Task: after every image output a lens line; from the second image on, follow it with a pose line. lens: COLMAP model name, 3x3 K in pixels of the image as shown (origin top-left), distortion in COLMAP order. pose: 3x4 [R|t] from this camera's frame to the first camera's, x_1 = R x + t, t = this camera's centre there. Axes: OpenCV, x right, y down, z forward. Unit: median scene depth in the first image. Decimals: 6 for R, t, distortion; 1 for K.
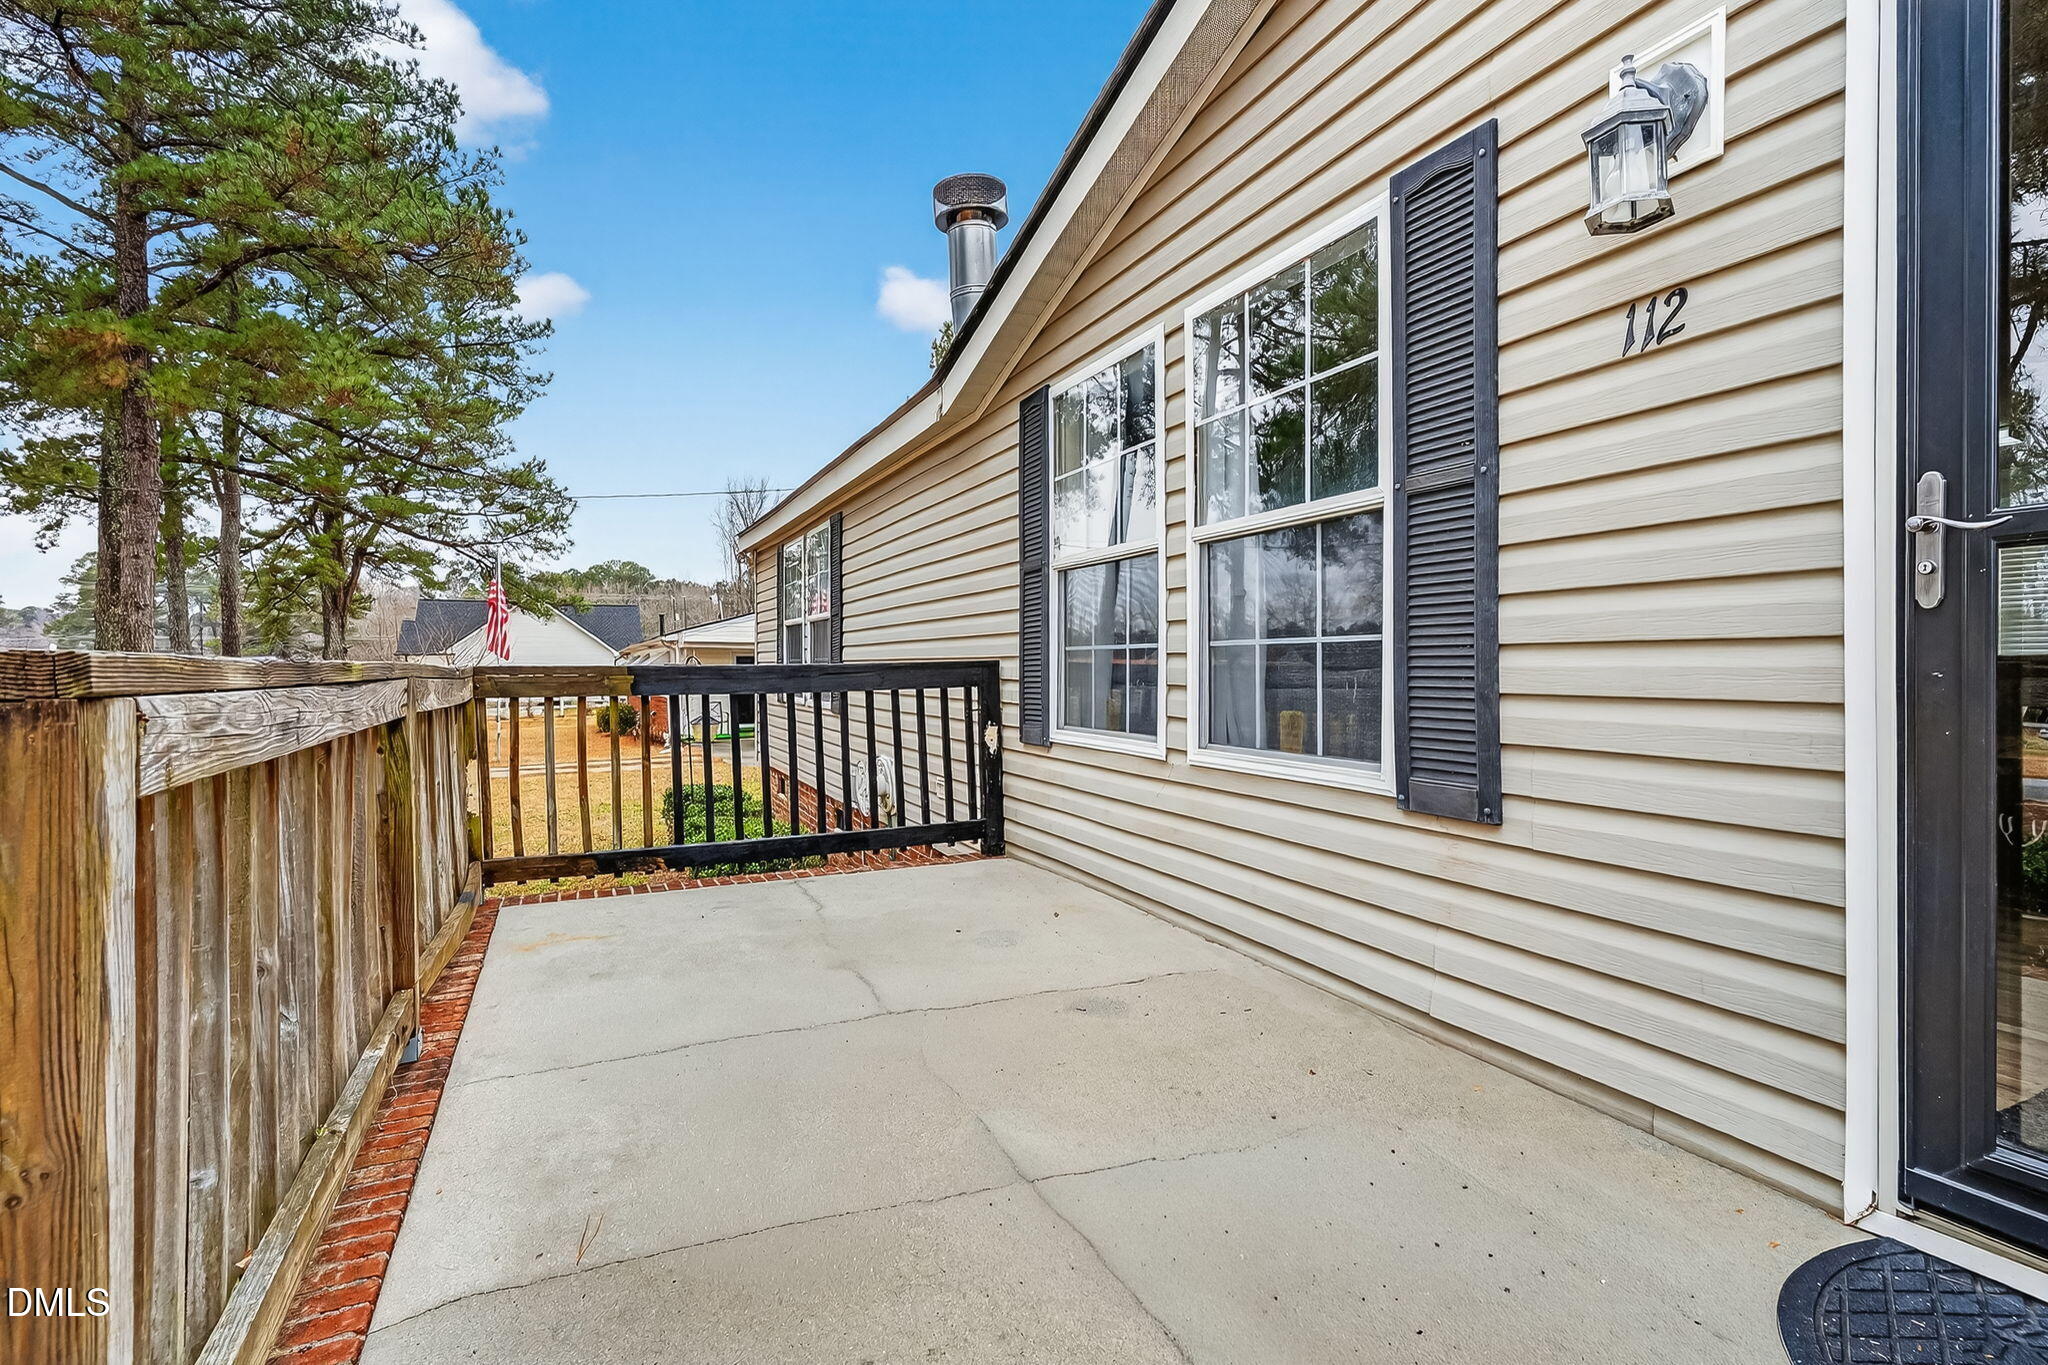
lens RADIAL K [[977.3, 0, 1022.4], [0, 977.3, 677.3], [0, 0, 1]] dist [-0.001196, 0.002979]
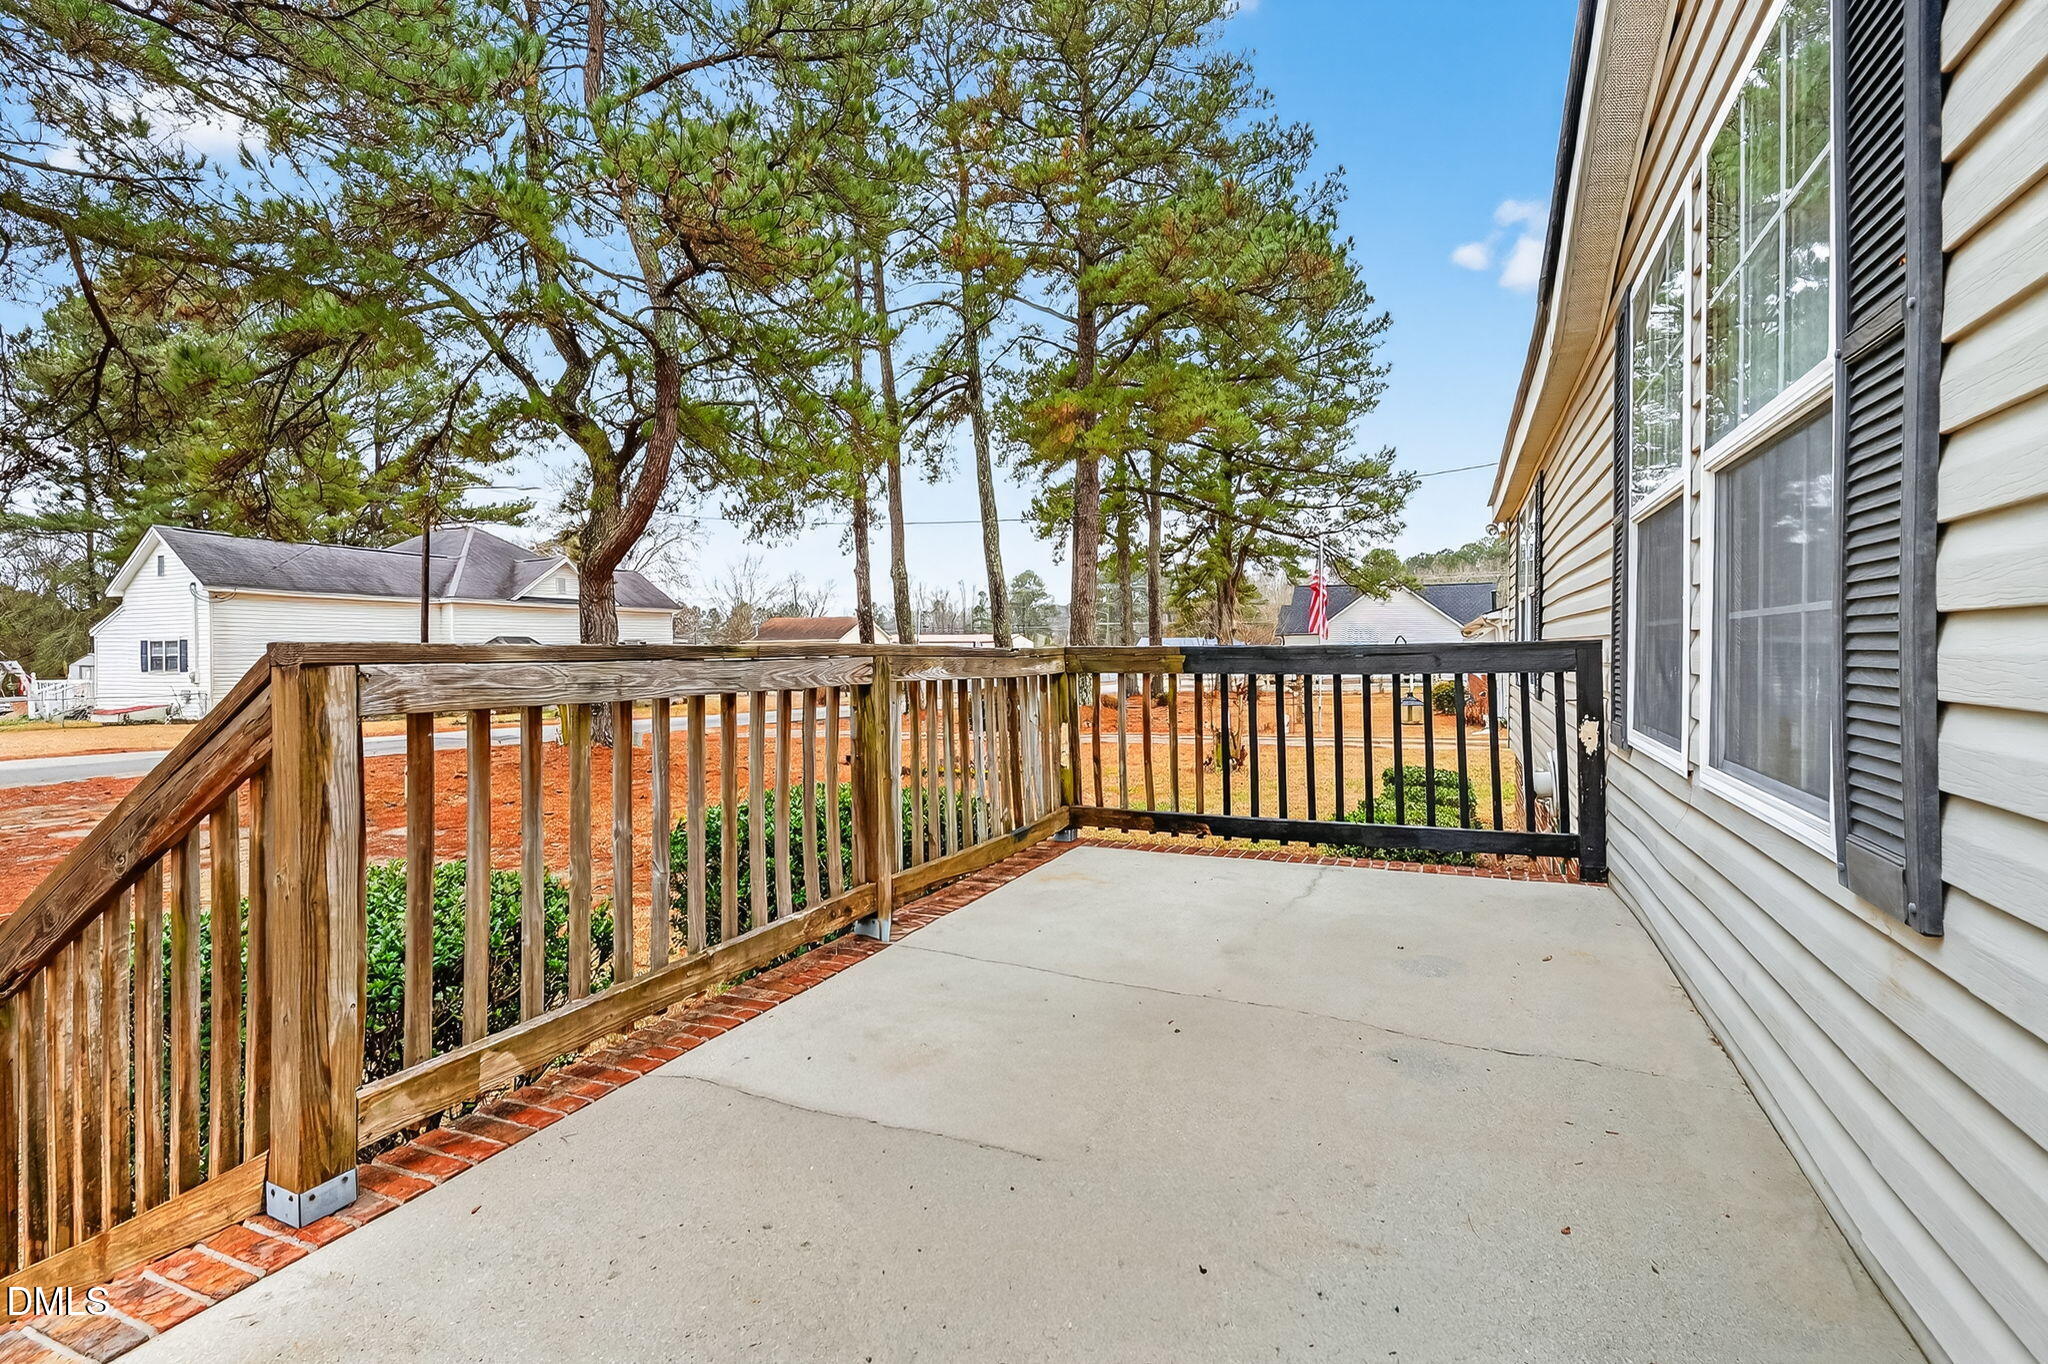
lens RADIAL K [[977.3, 0, 1041.7], [0, 977.3, 668.4], [0, 0, 1]] dist [-0.001196, 0.002979]
pose [[0.677451, 0.017487, -0.735360, 0.254407], [-0.008045, 0.999834, 0.016365, -0.003239], [0.735524, -0.005170, 0.677479, 0.116305]]
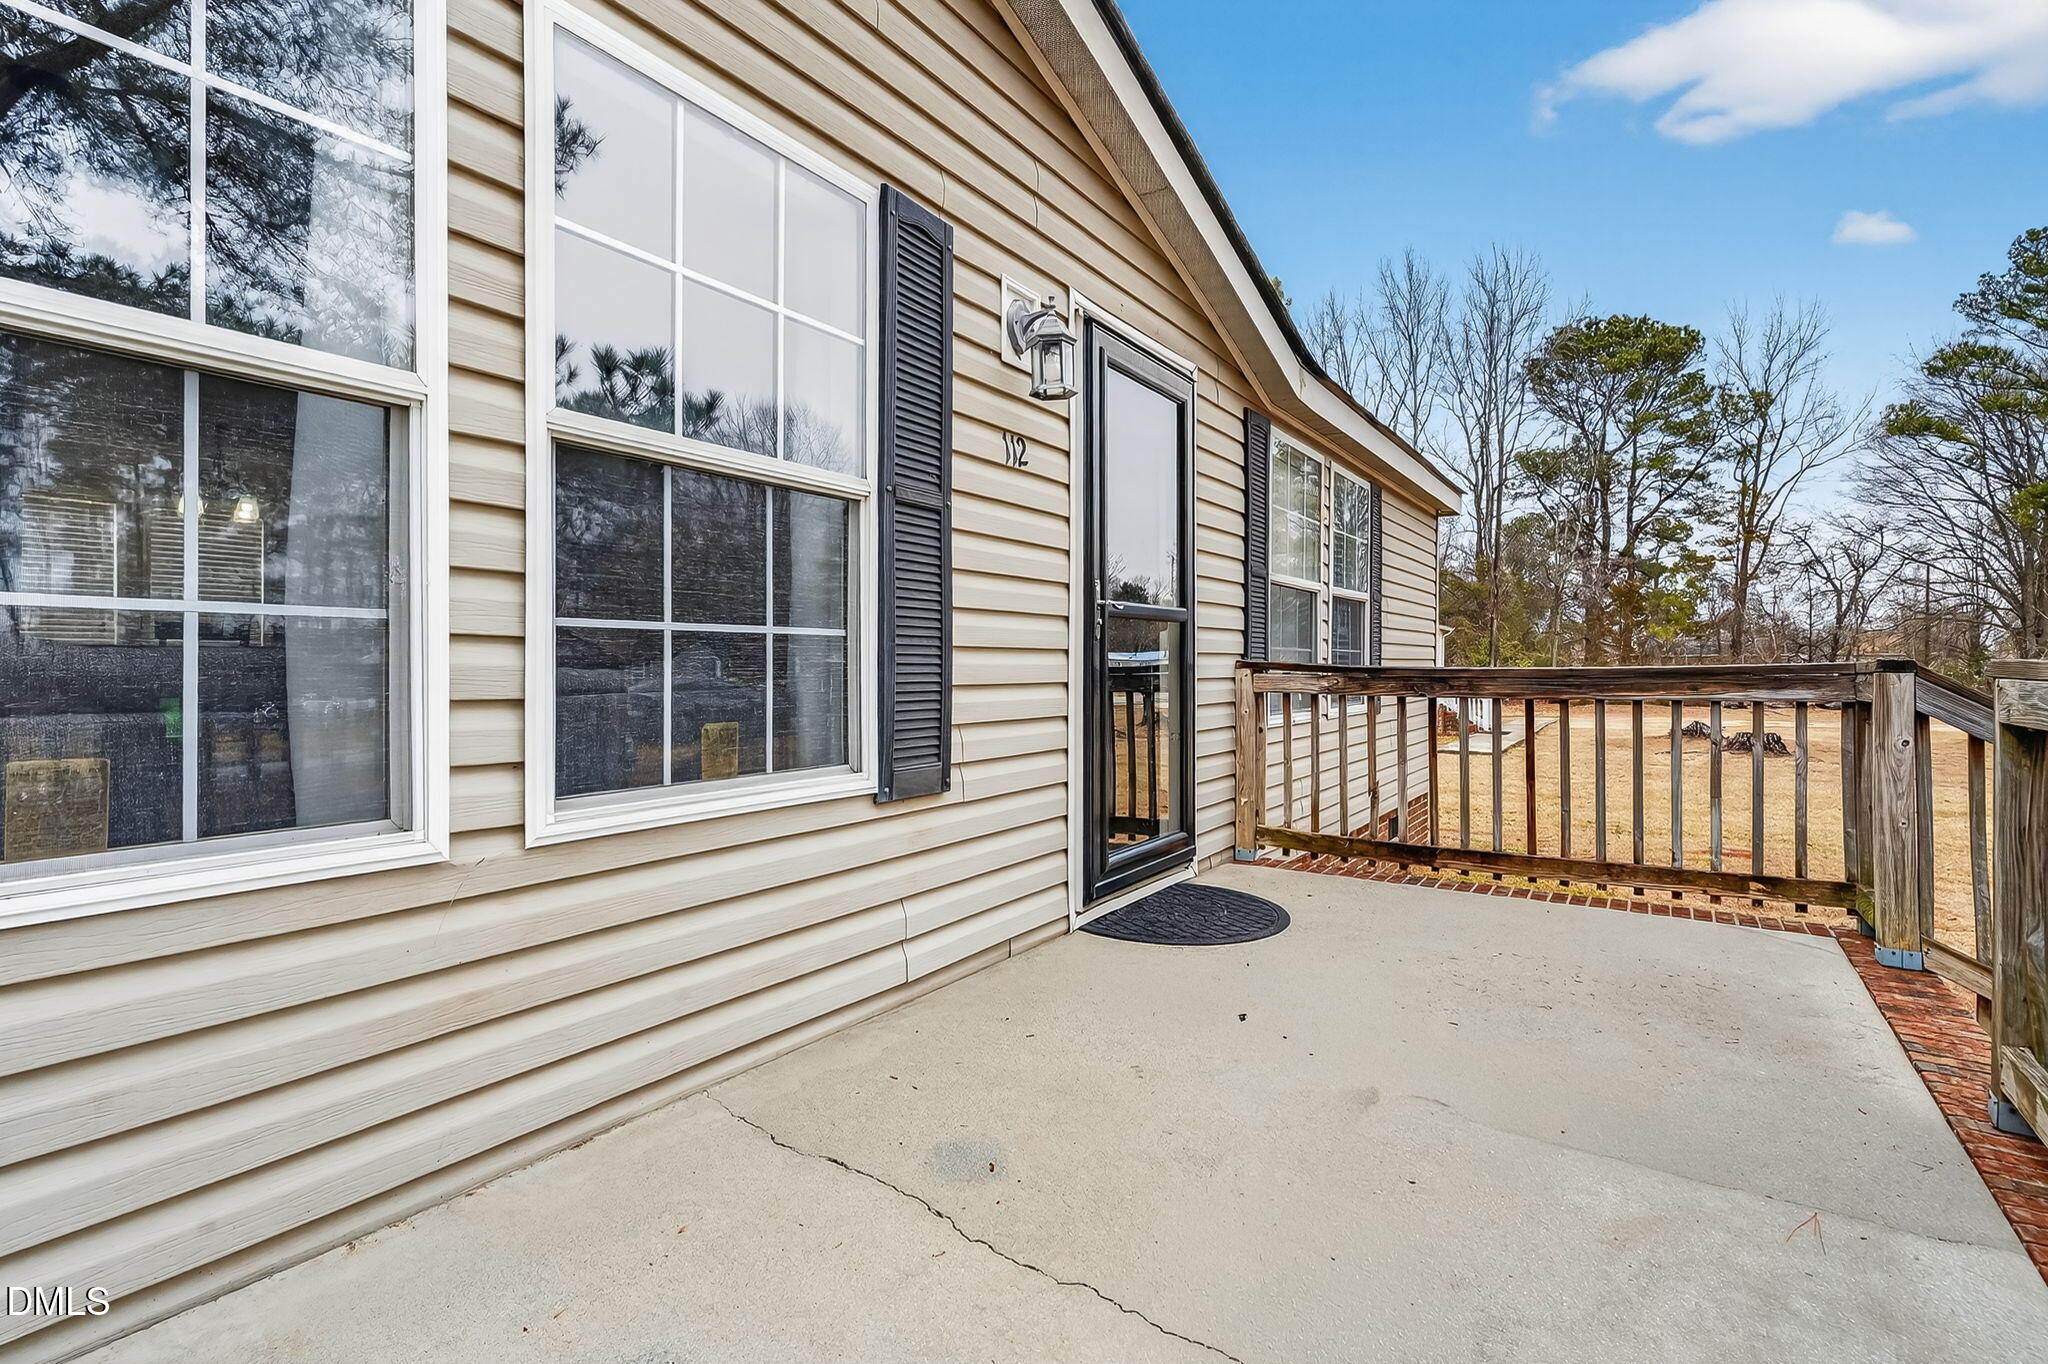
lens RADIAL K [[977.3, 0, 1019.4], [0, 977.3, 663.2], [0, 0, 1]] dist [-0.001196, 0.002979]
pose [[-0.528610, 0.004553, 0.848853, -0.288341], [0.009933, 0.999950, 0.000822, -0.005263], [-0.848807, 0.008866, -0.528629, 0.731758]]
